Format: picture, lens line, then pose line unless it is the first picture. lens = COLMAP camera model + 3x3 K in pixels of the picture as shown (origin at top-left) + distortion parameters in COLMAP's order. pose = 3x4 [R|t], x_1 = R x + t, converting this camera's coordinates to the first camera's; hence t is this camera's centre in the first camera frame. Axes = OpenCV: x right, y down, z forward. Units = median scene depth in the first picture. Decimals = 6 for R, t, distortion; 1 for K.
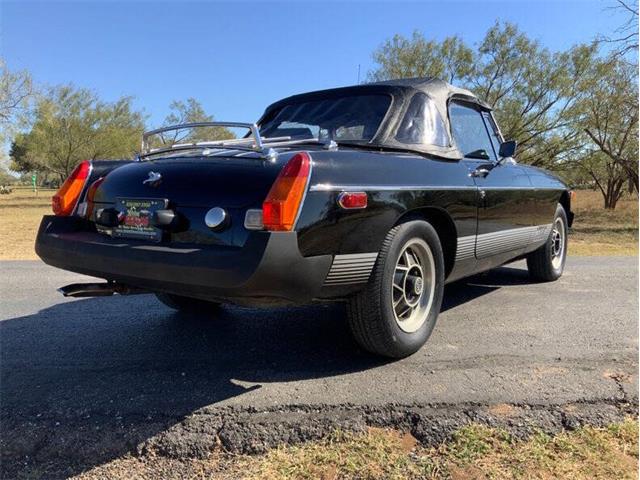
lens RADIAL K [[533.7, 0, 320.0], [0, 533.7, 240.0], [0, 0, 1]] dist [0.108784, -0.255125]
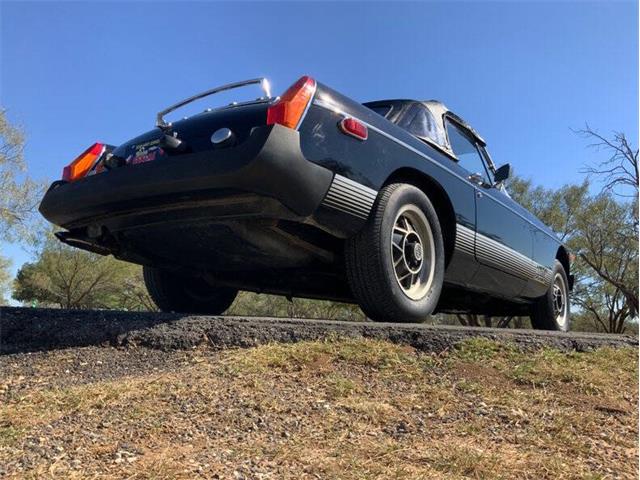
lens RADIAL K [[533.7, 0, 320.0], [0, 533.7, 240.0], [0, 0, 1]] dist [0.108784, -0.255125]
pose [[0.999334, 0.035974, -0.006054, 0.009798], [-0.036283, 0.962928, -0.267306, 0.429974], [-0.003786, 0.267348, 0.963593, 0.050337]]
